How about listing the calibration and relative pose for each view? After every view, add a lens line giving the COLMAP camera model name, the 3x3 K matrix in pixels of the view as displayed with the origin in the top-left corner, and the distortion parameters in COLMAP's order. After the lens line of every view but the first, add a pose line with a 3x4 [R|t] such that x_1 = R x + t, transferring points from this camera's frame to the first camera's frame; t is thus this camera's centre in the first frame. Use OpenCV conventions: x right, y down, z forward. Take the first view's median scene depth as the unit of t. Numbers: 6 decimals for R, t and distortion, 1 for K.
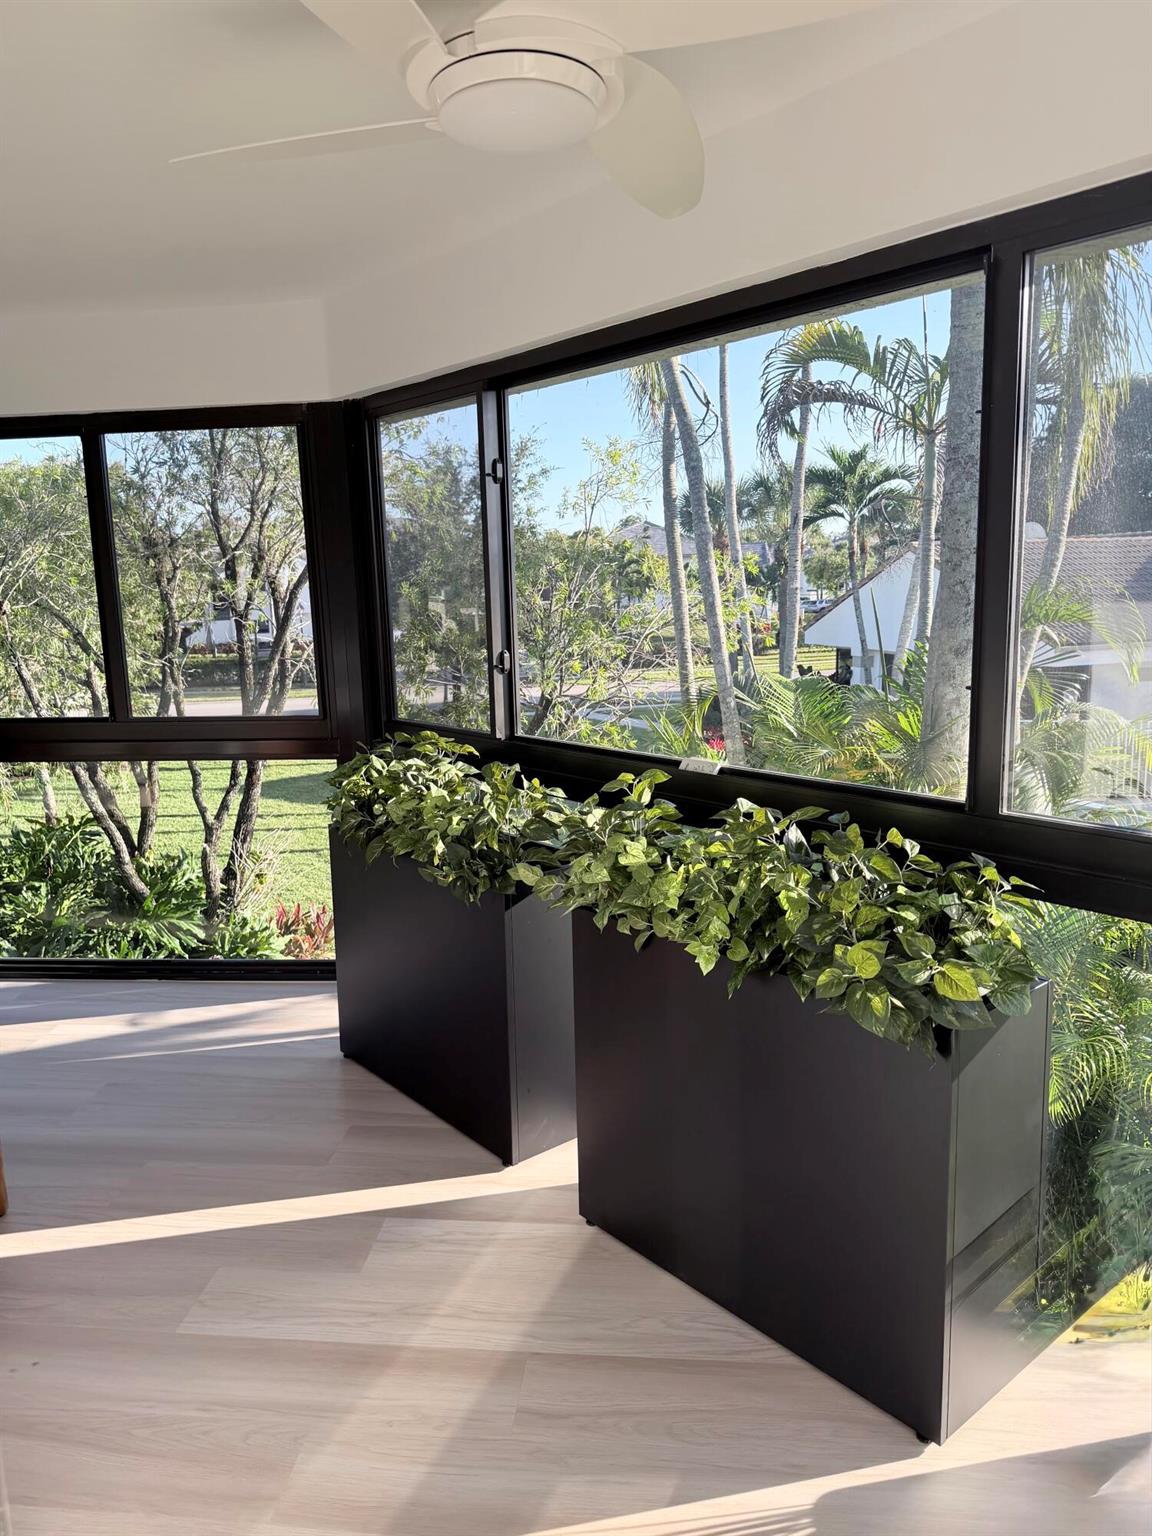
lens RADIAL K [[1089.6, 0, 571.3], [0, 1089.6, 768.9], [0, 0, 1]] dist [0.145709, -0.280556]
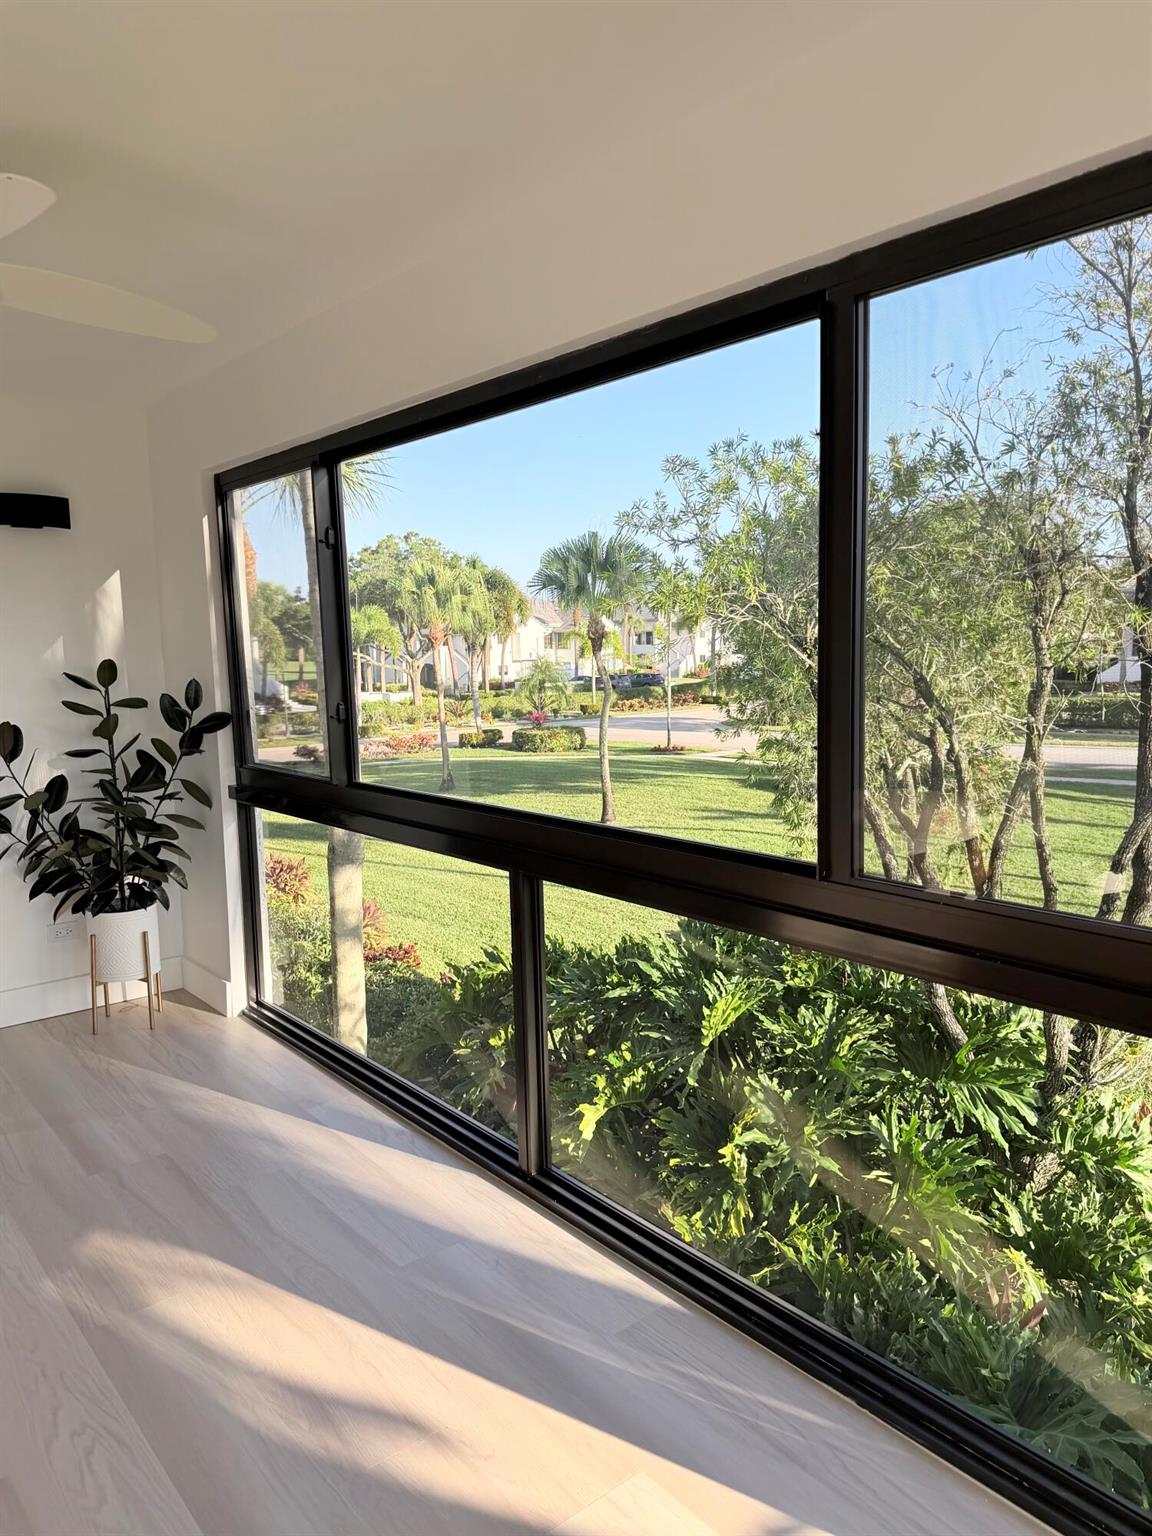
lens RADIAL K [[1089.6, 0, 571.3], [0, 1089.6, 768.9], [0, 0, 1]] dist [0.145709, -0.280556]
pose [[0.711323, 0.097949, -0.696007, -0.078600], [-0.116237, 0.993001, 0.020951, -0.048534], [0.693187, 0.065999, 0.717729, 0.290226]]
